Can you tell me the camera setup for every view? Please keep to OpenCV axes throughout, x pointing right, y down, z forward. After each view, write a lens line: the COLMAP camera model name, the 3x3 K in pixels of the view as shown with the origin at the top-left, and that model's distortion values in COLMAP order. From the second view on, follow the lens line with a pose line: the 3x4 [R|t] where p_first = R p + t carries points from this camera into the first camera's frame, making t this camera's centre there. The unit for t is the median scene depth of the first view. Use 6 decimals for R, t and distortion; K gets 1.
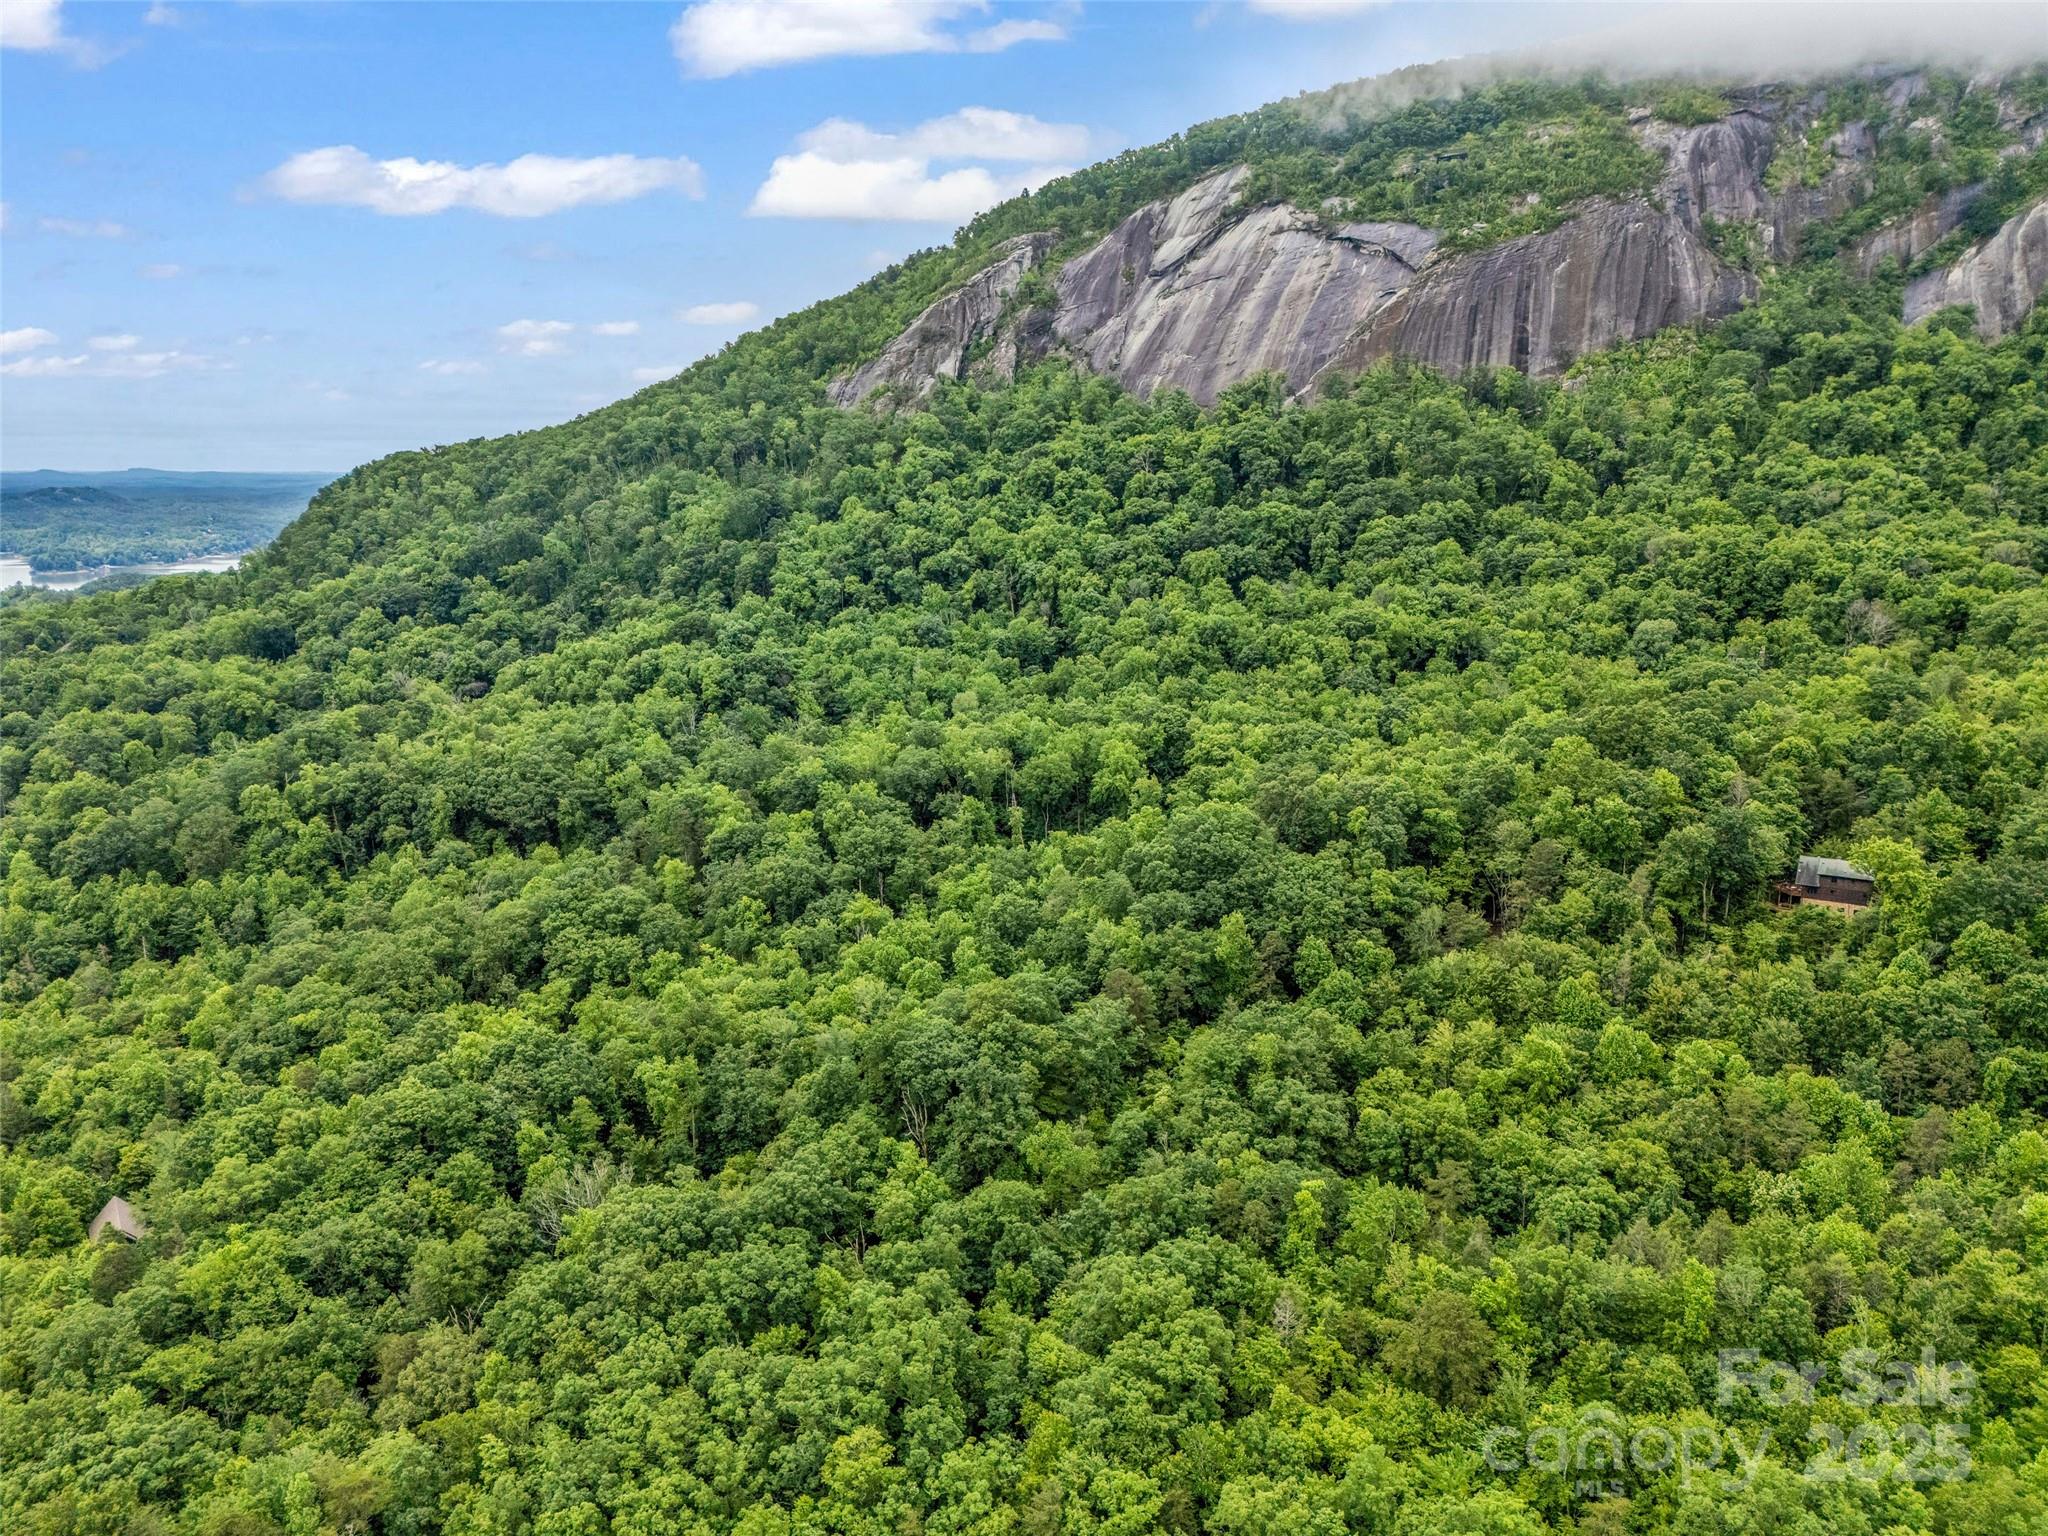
lens RADIAL K [[1520.9, 0, 1026.5], [0, 1520.9, 775.9], [0, 0, 1]] dist [0.069567, -0.059747]
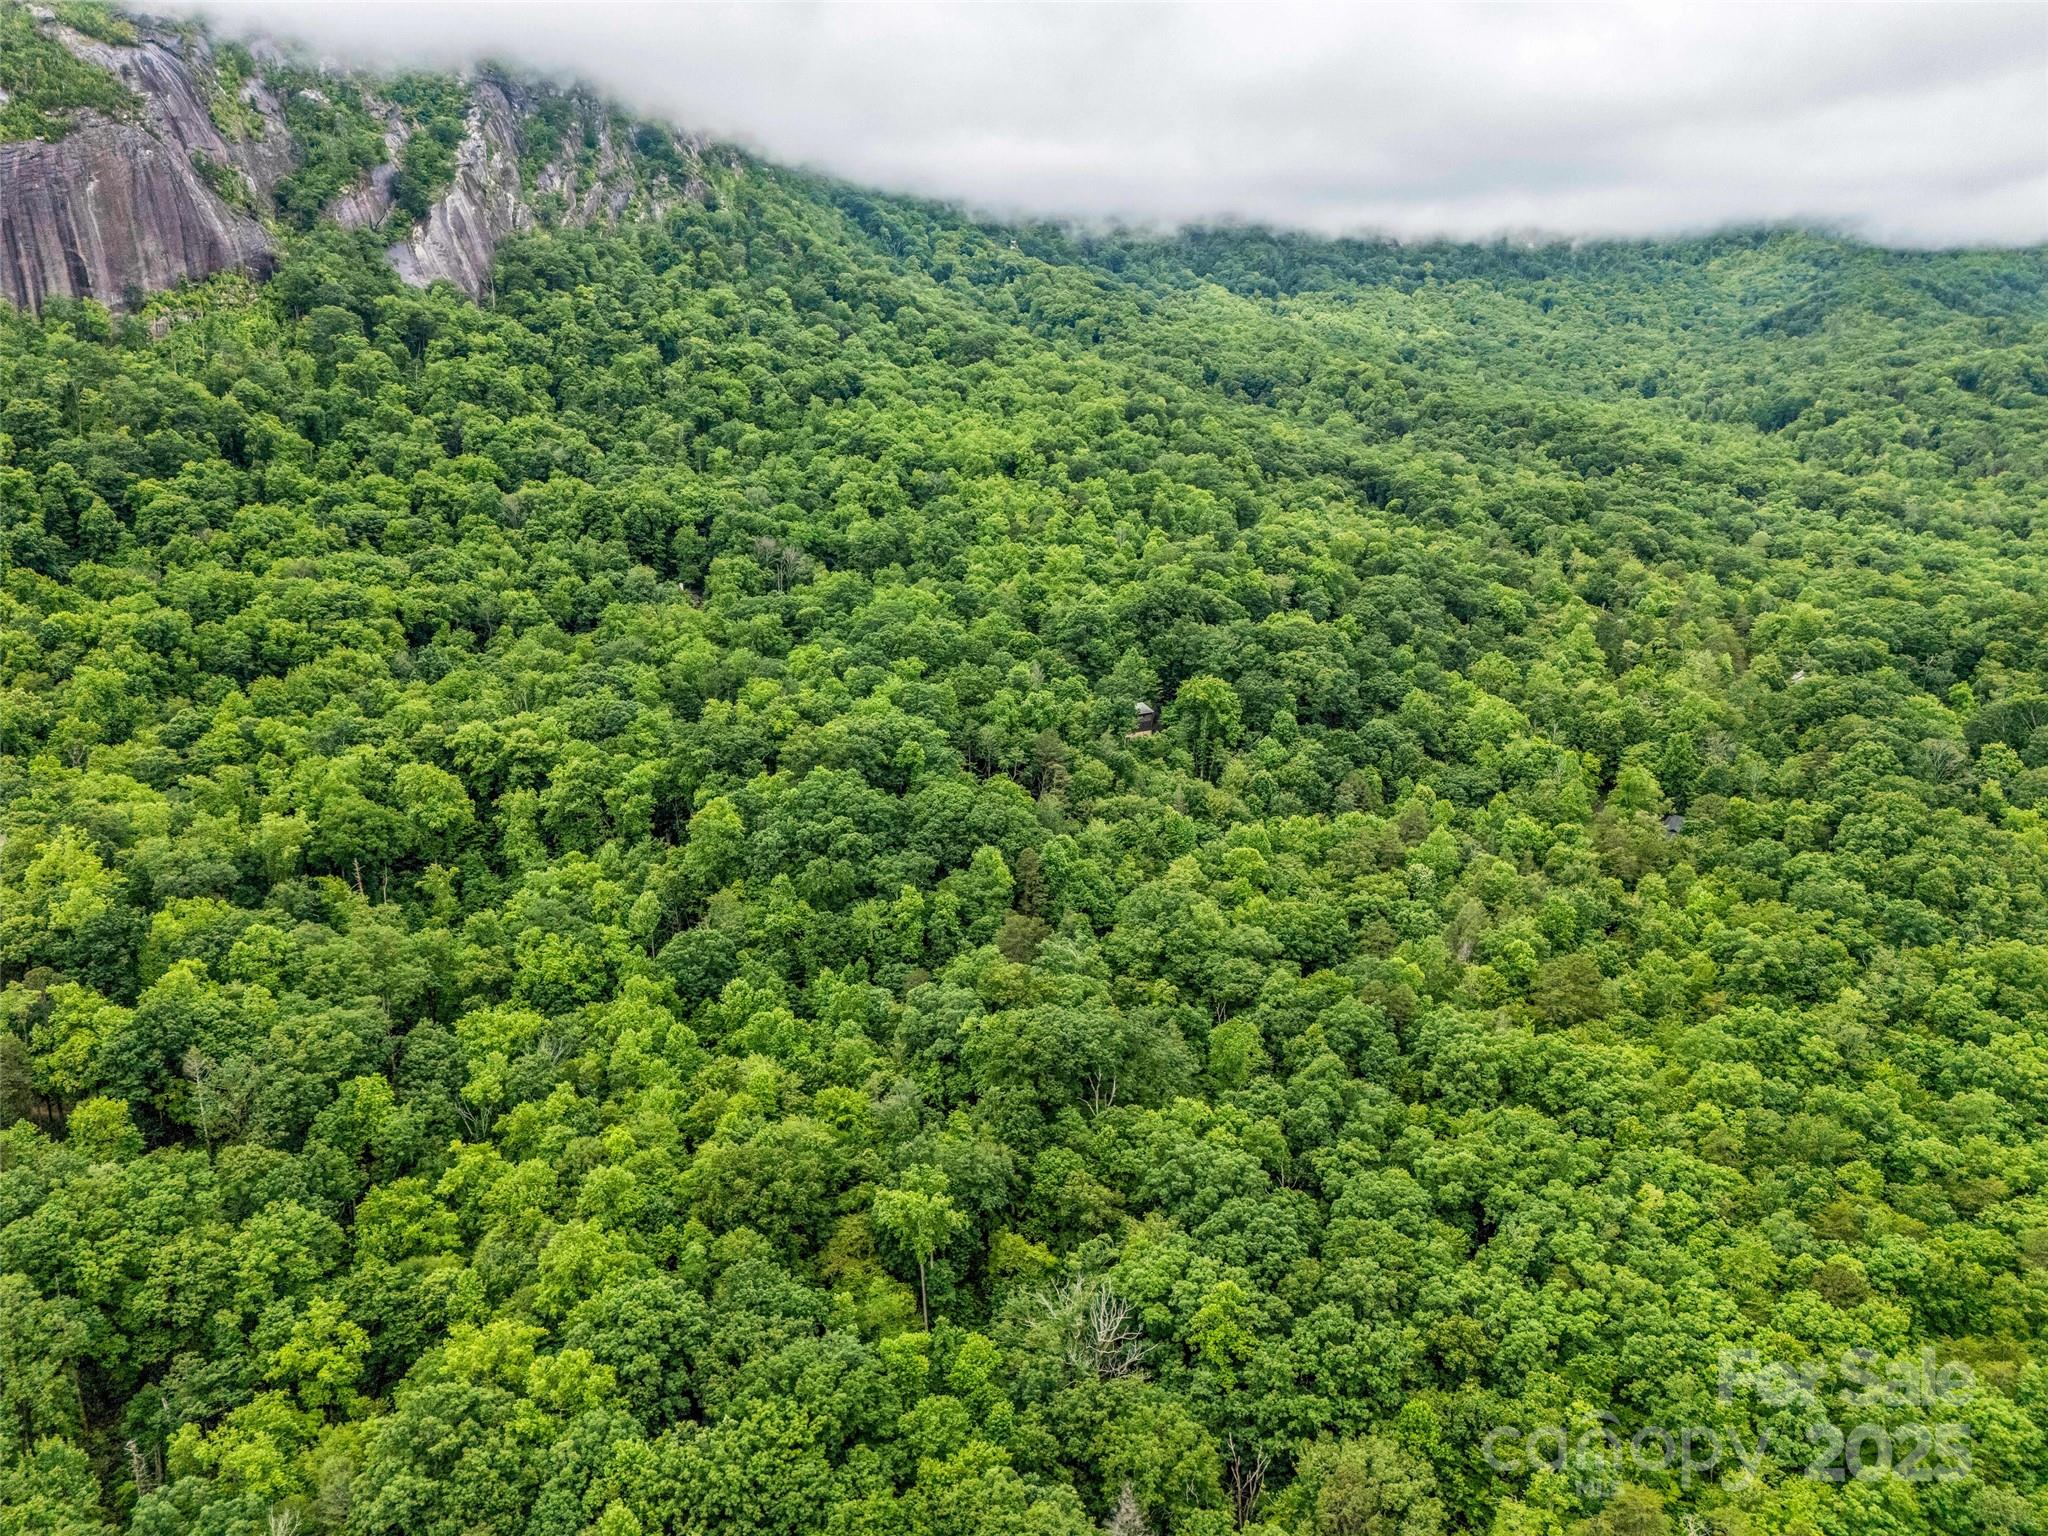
lens RADIAL K [[1520.9, 0, 1026.5], [0, 1520.9, 775.9], [0, 0, 1]] dist [0.069567, -0.059747]
pose [[0.331324, -0.208016, 0.920301, -0.345798], [0.183419, 0.970986, 0.153439, -0.048405], [-0.925517, 0.117963, 0.359865, 0.244707]]
